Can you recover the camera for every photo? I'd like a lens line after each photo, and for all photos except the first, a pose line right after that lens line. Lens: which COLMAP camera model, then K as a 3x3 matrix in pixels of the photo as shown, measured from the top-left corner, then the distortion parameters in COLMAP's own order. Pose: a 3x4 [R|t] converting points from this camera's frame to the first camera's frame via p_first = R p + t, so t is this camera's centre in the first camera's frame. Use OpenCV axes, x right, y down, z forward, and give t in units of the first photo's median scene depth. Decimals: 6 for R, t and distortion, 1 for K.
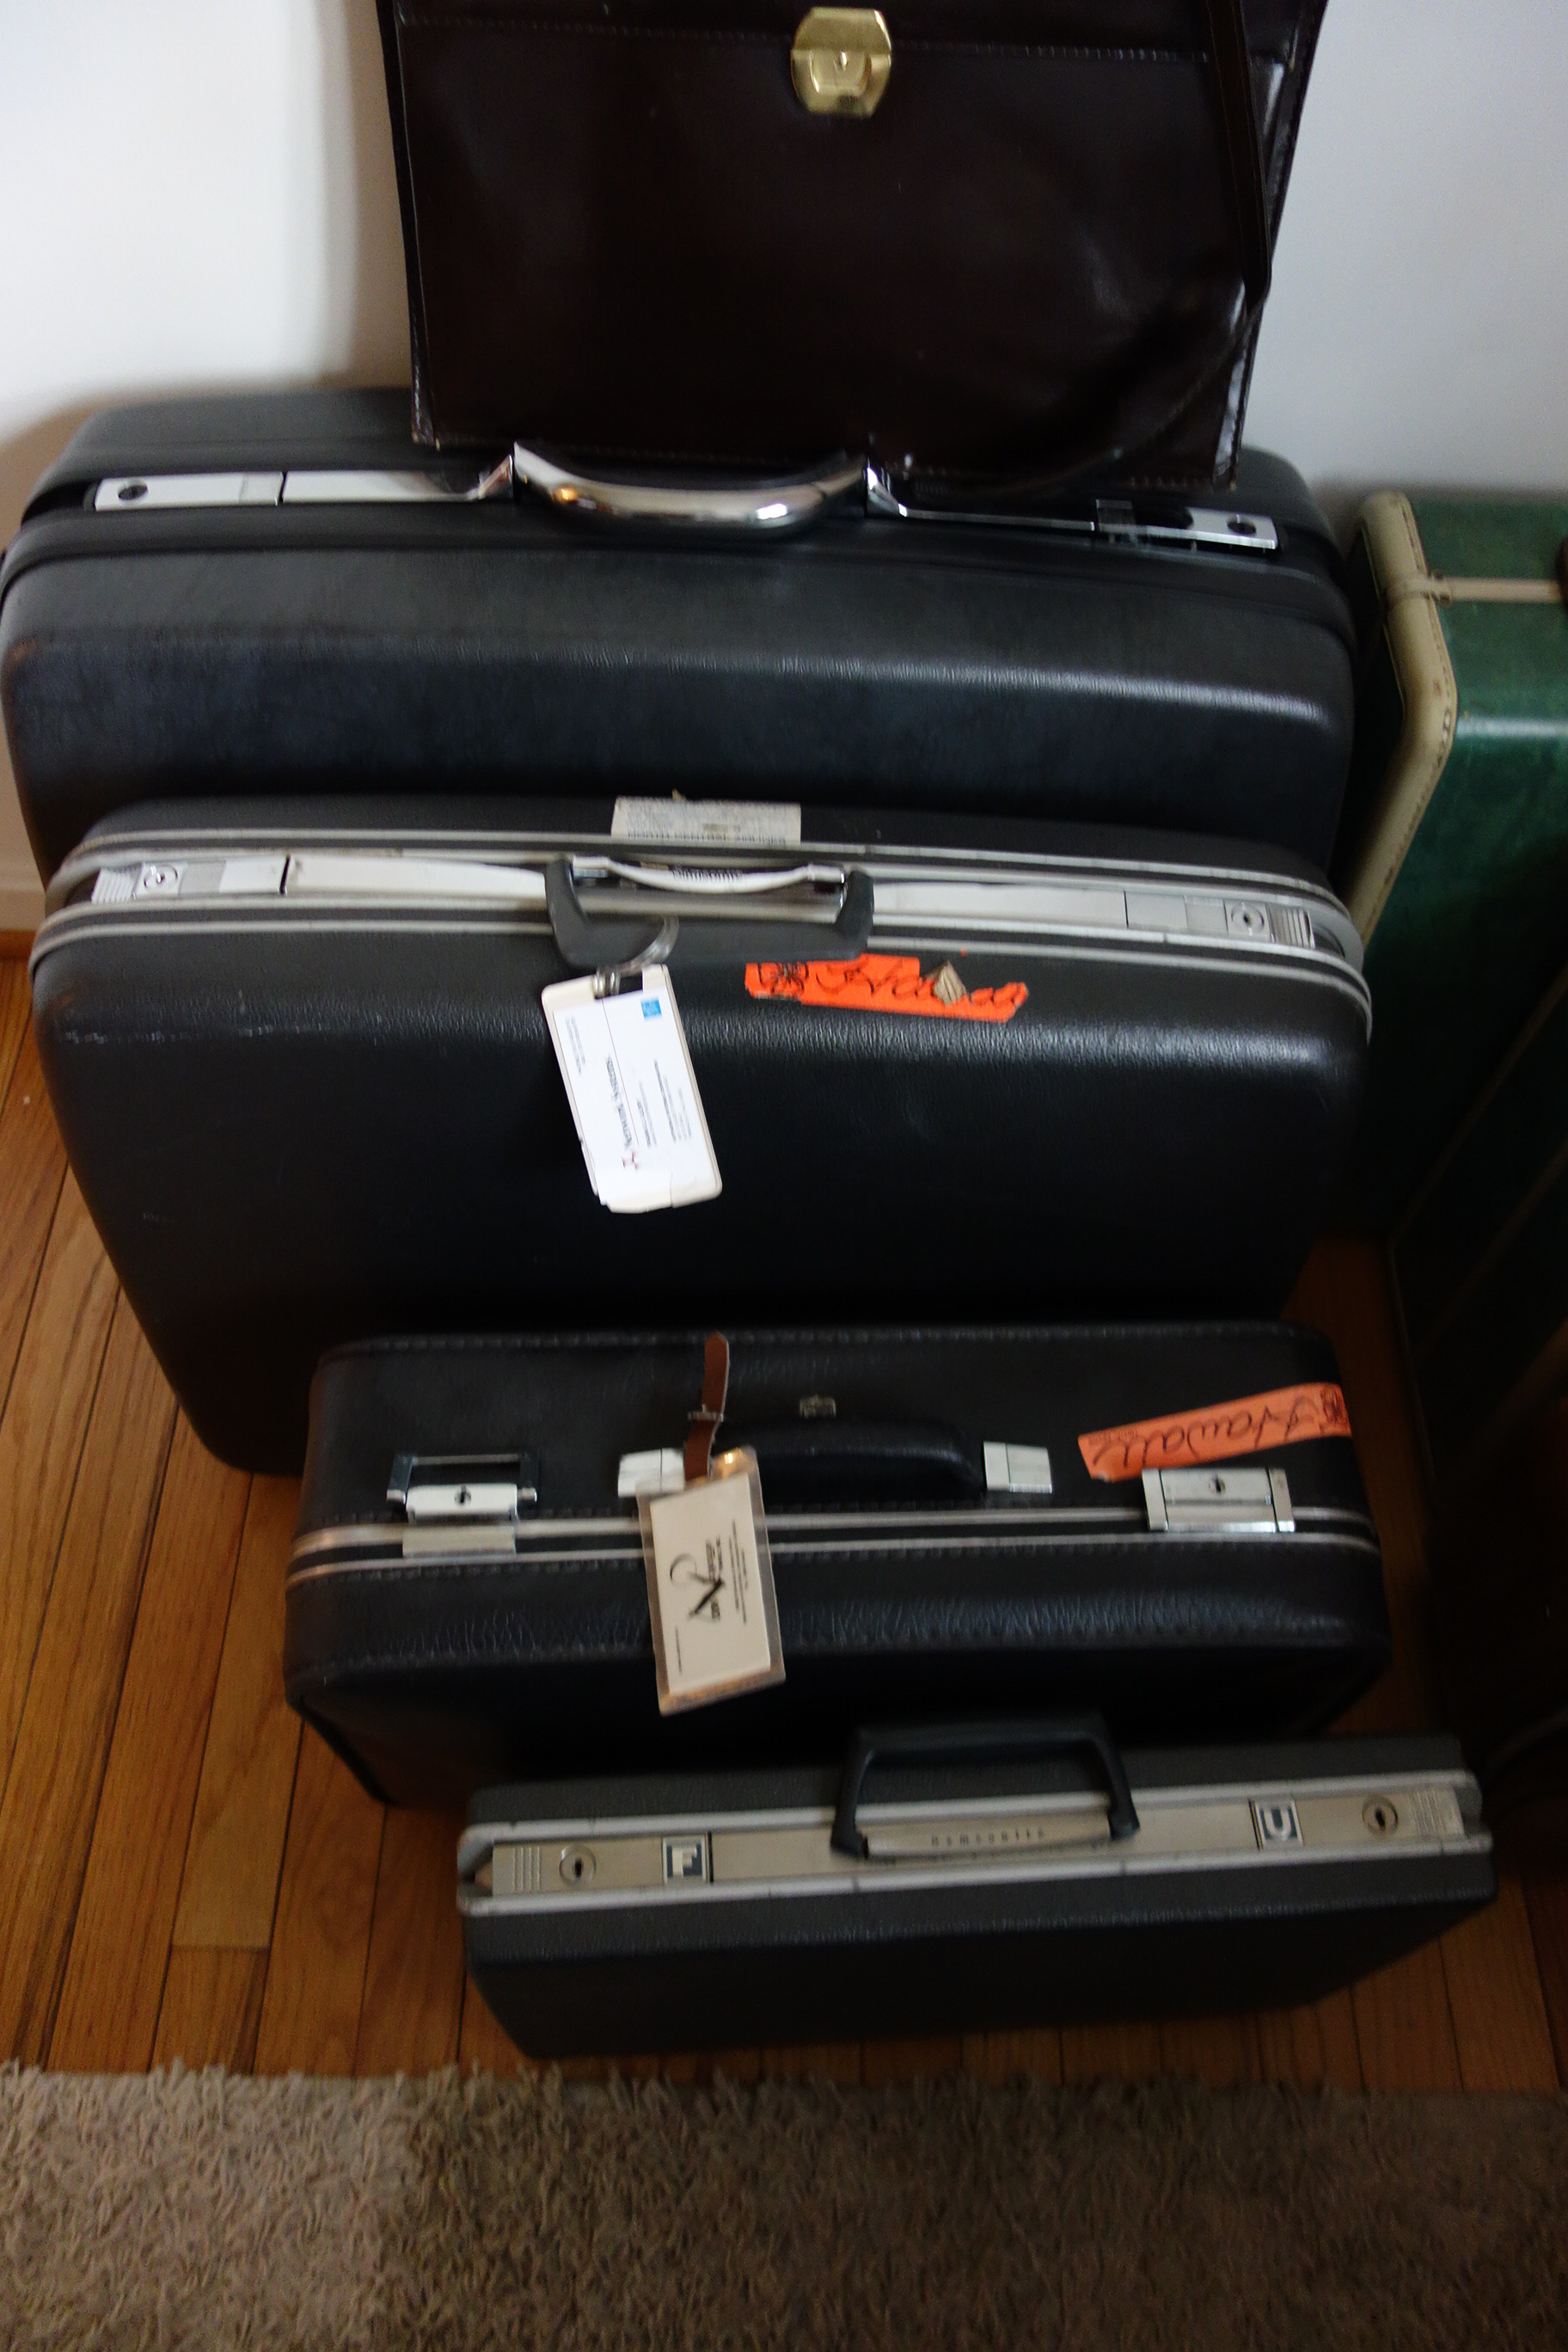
lens RADIAL K [[1859.4, 0, 794.0], [0, 1859.4, 1181.8], [0, 0, 1]] dist [0.010754, -0.004876]
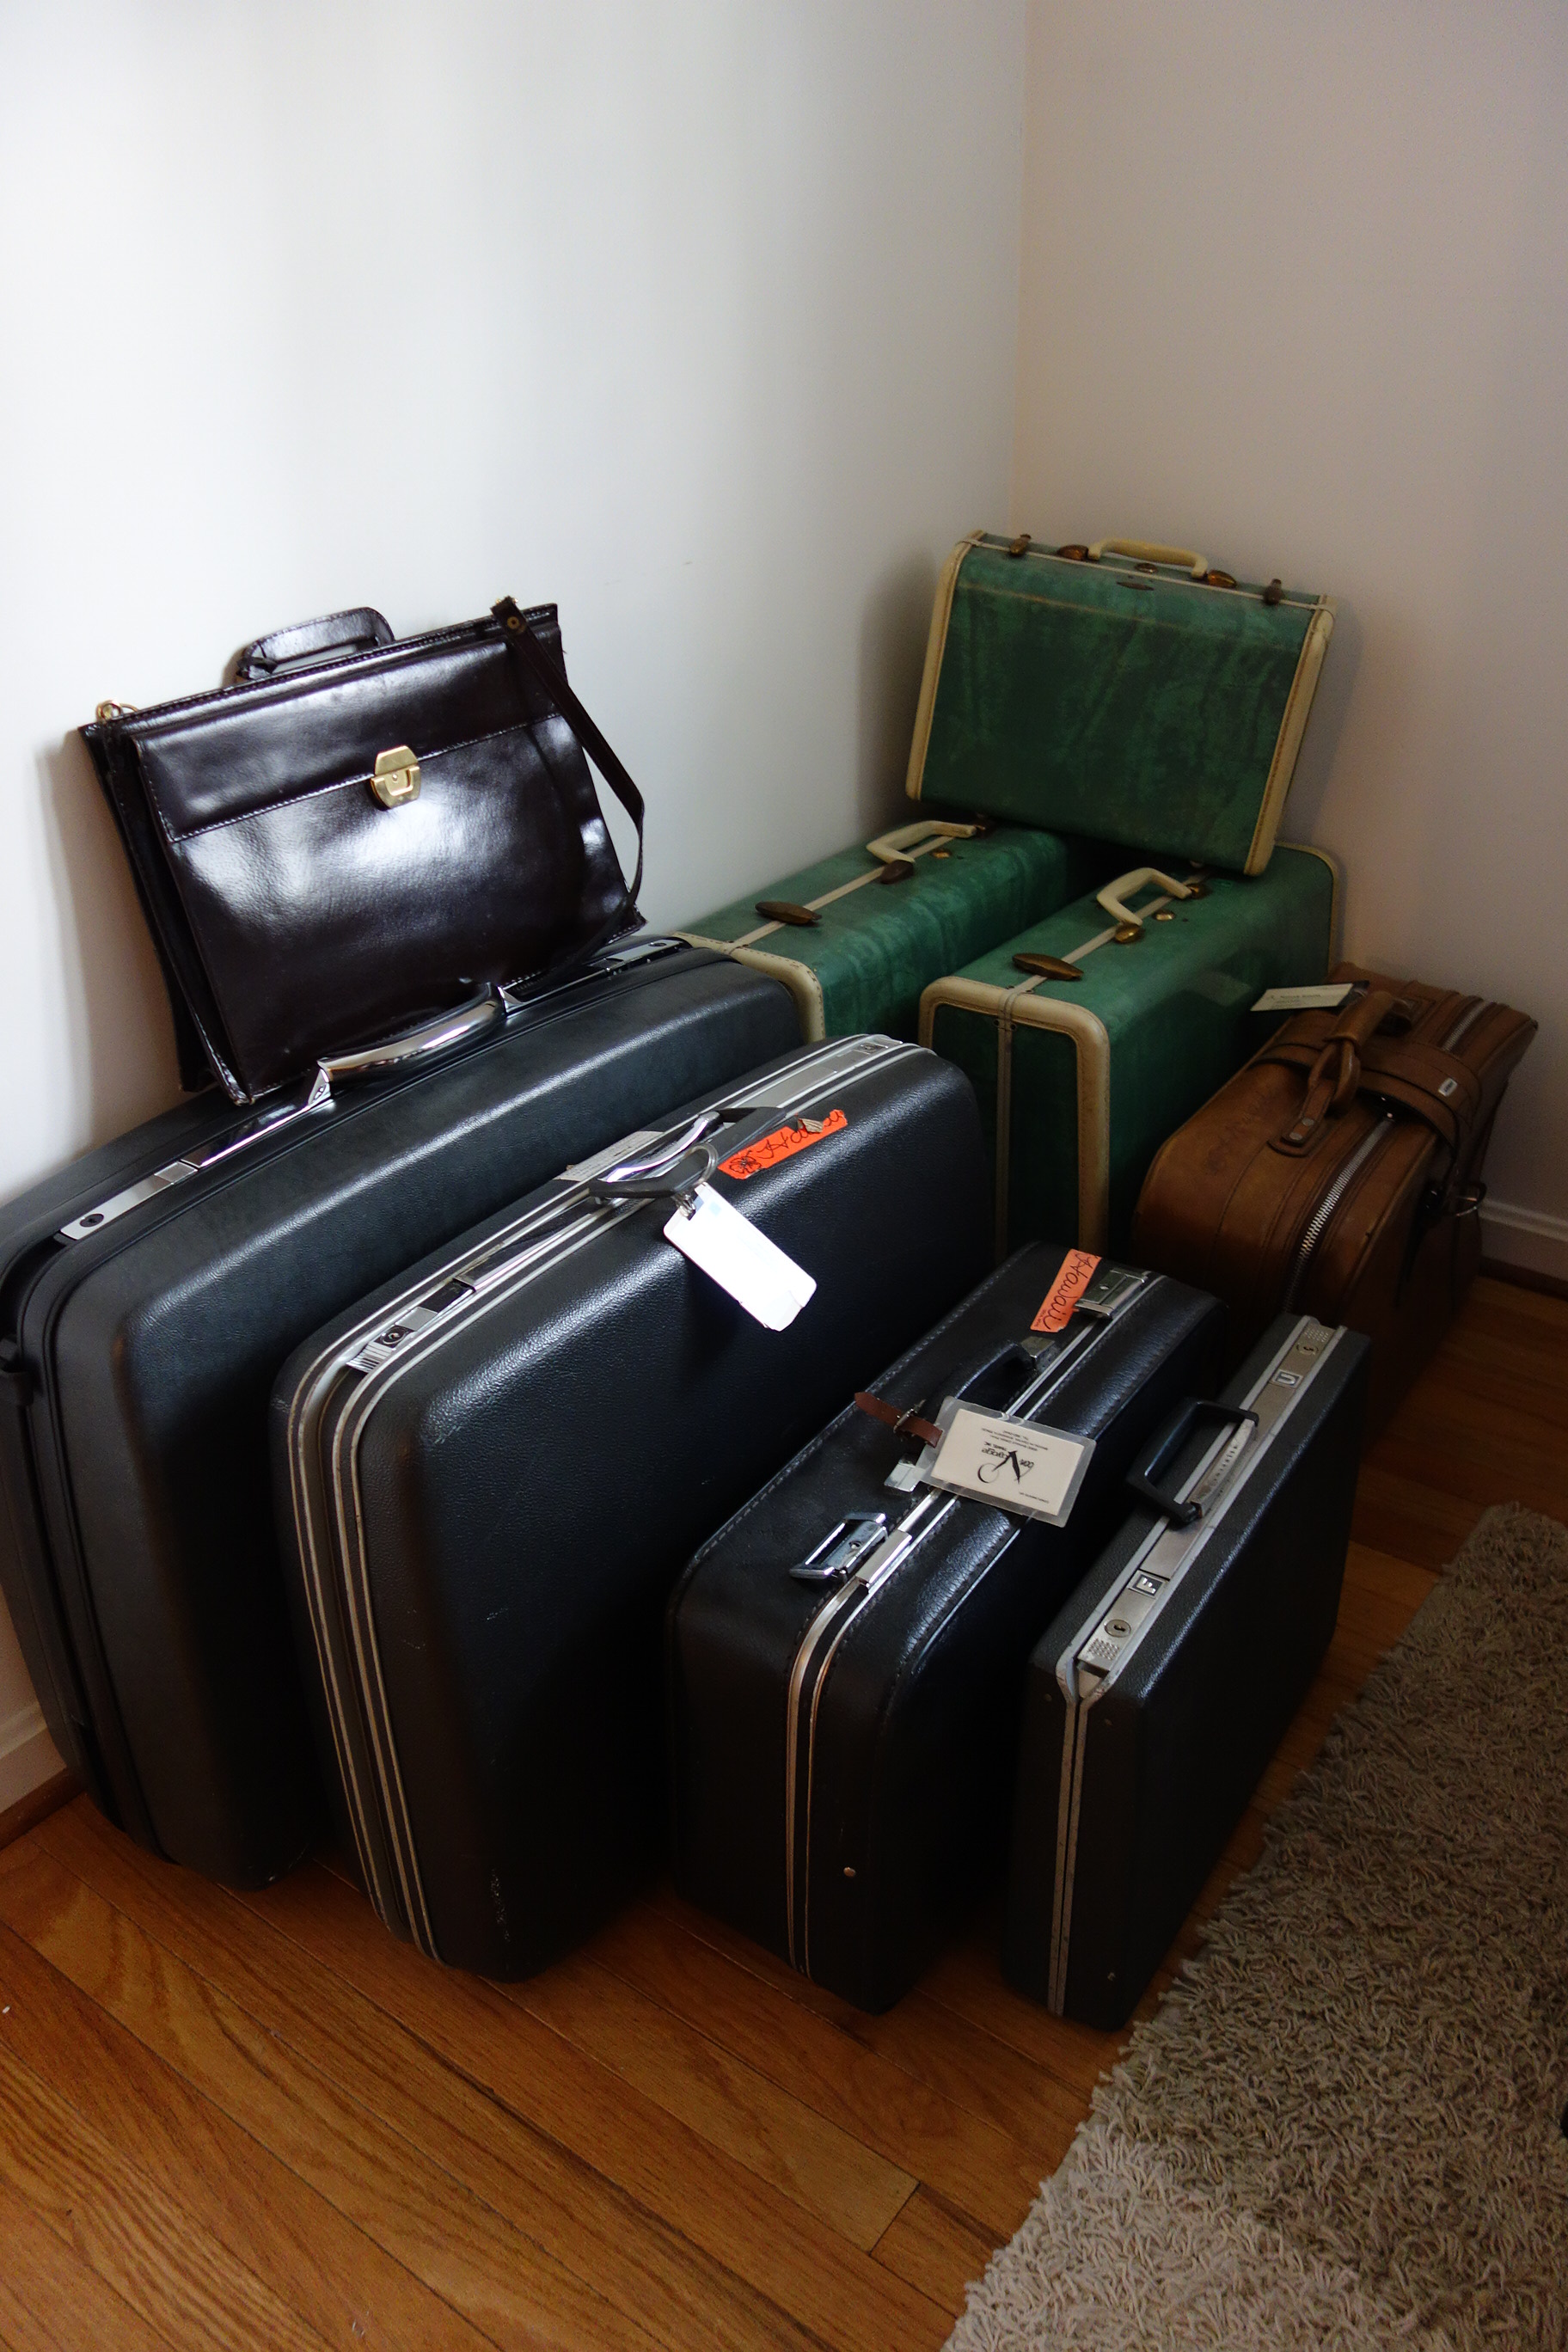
lens RADIAL K [[1838.7, 0, 784.0], [0, 1838.7, 1176.0], [0, 0, 1]] dist [0.005891, -0.003406]
pose [[0.591636, -0.432865, 0.680143, -1.000382], [0.713404, 0.674057, -0.191577, 0.206929], [-0.375528, 0.598560, 0.707605, -0.097434]]
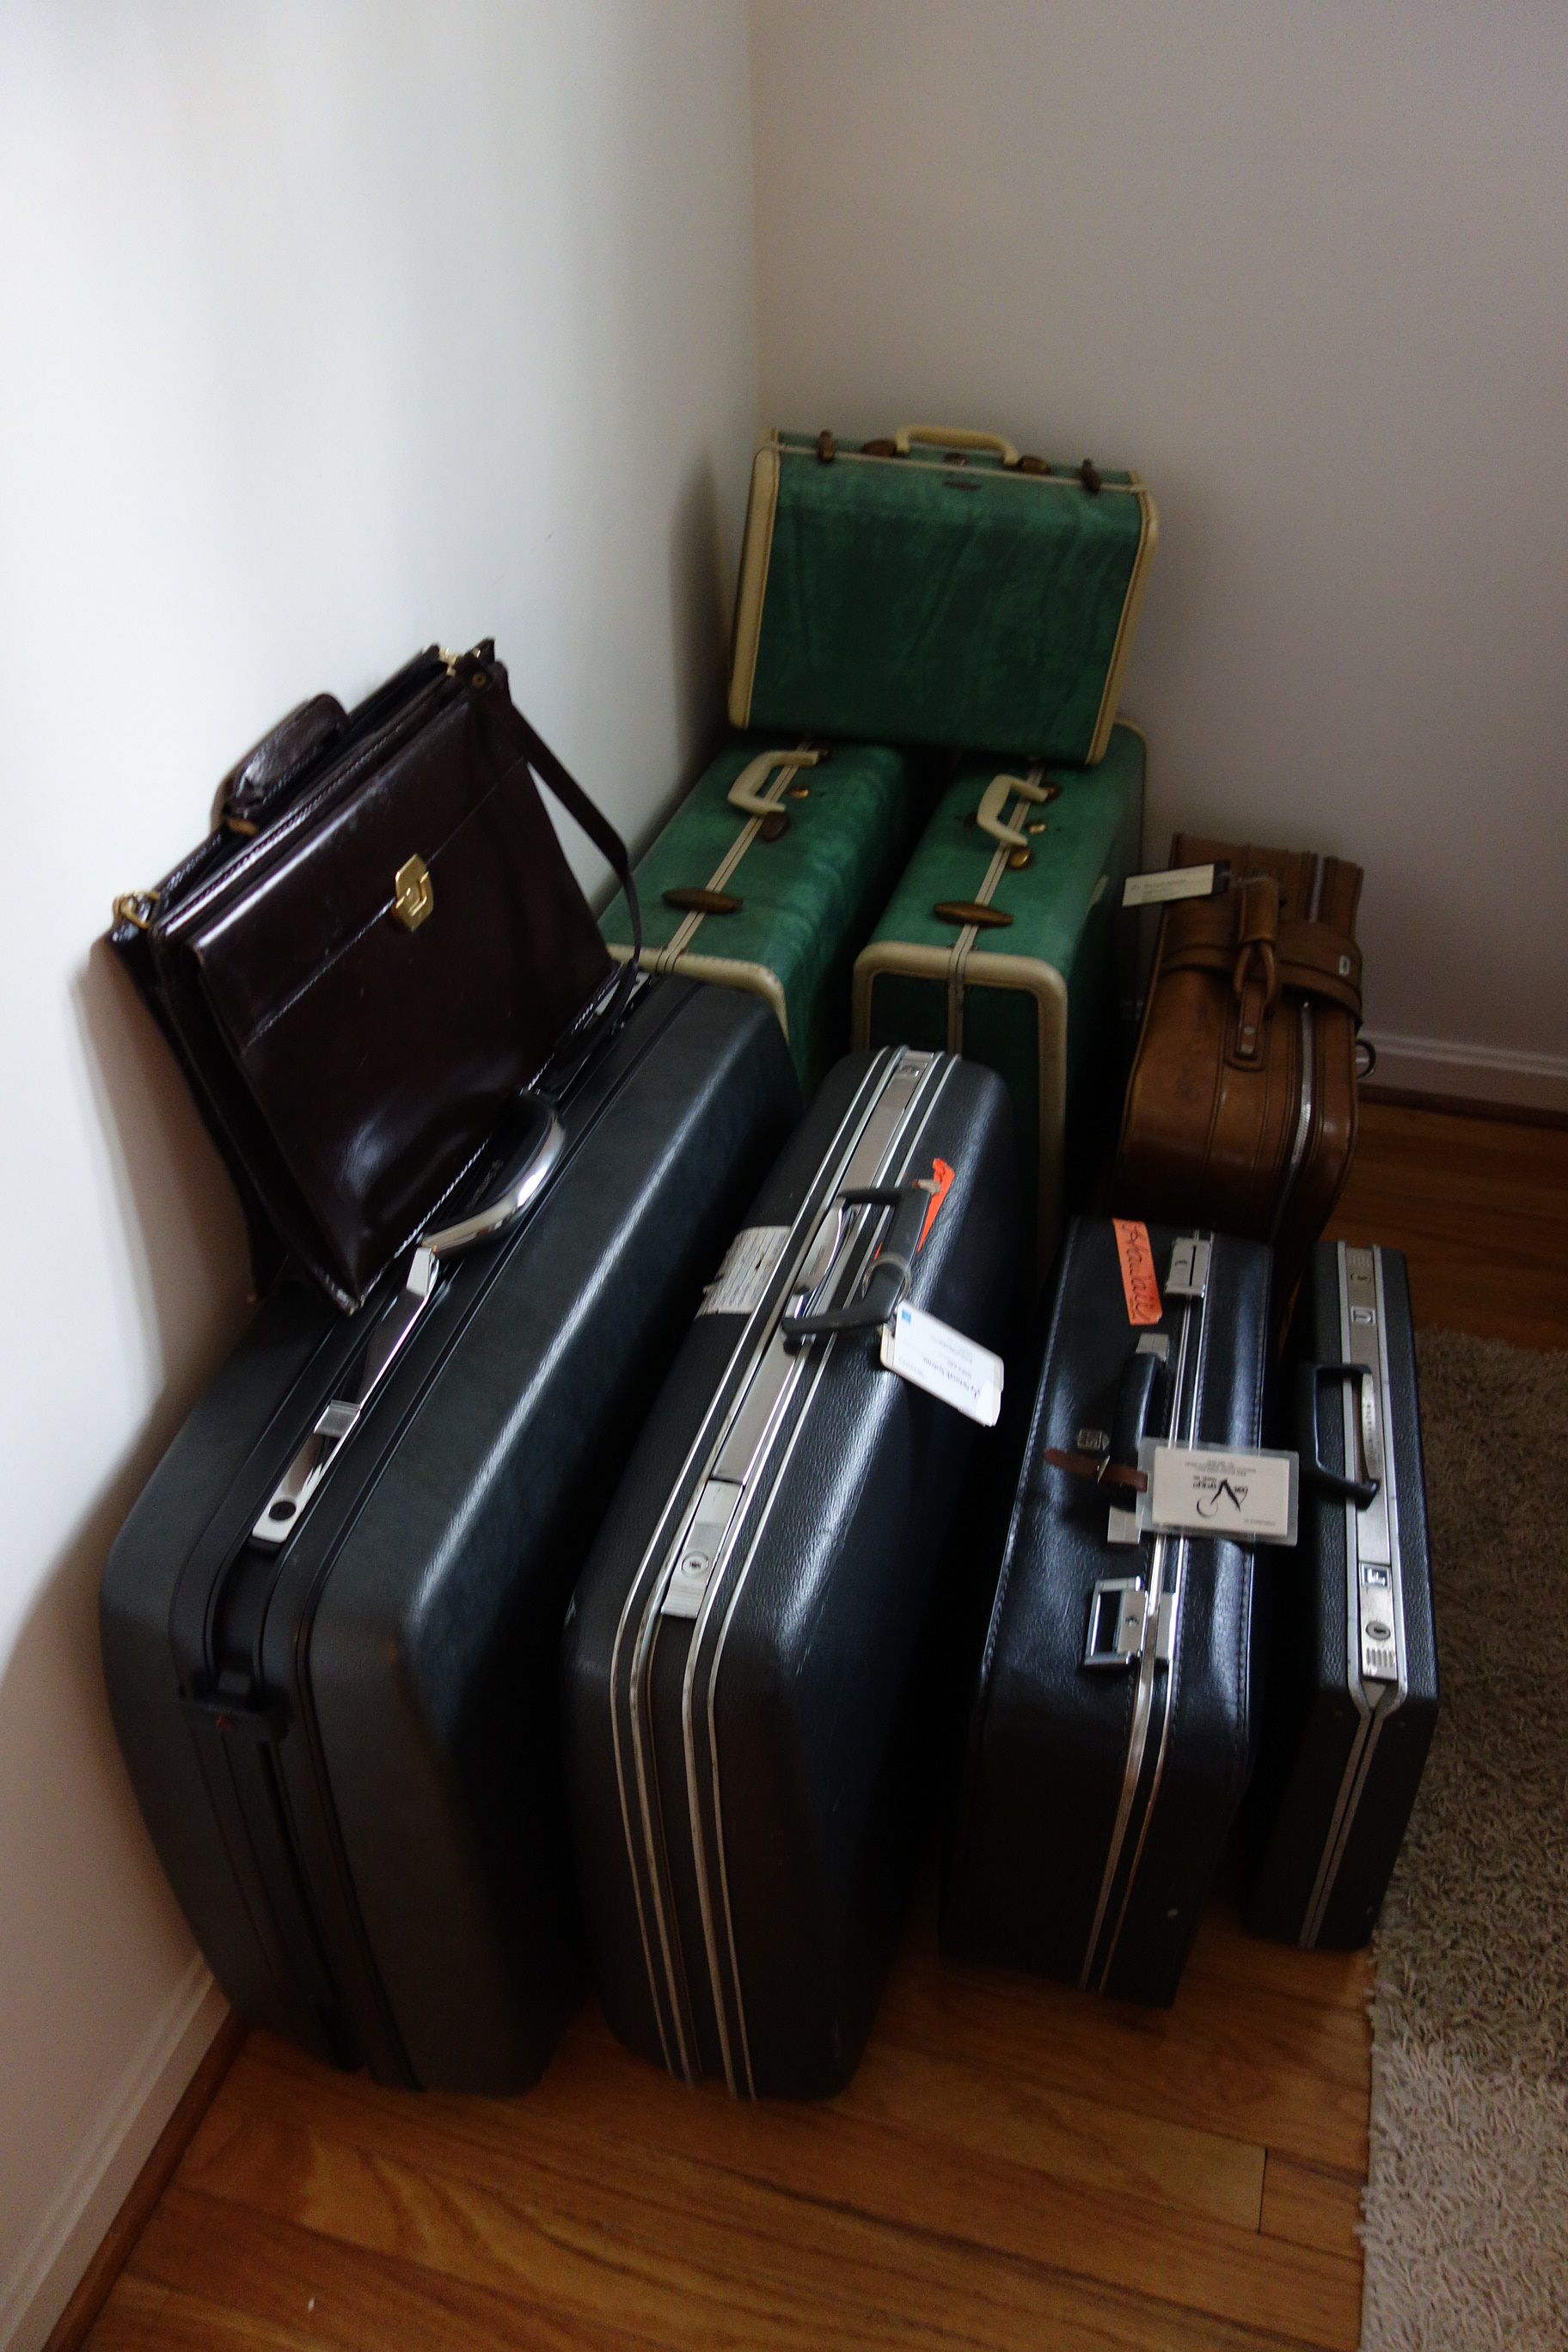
lens RADIAL K [[1838.7, 0, 784.0], [0, 1838.7, 1176.0], [0, 0, 1]] dist [0.005891, -0.003406]
pose [[0.273310, -0.629187, 0.727617, -1.028291], [0.839704, 0.525055, 0.138614, -0.409203], [-0.469253, 0.573098, 0.671834, 0.010160]]
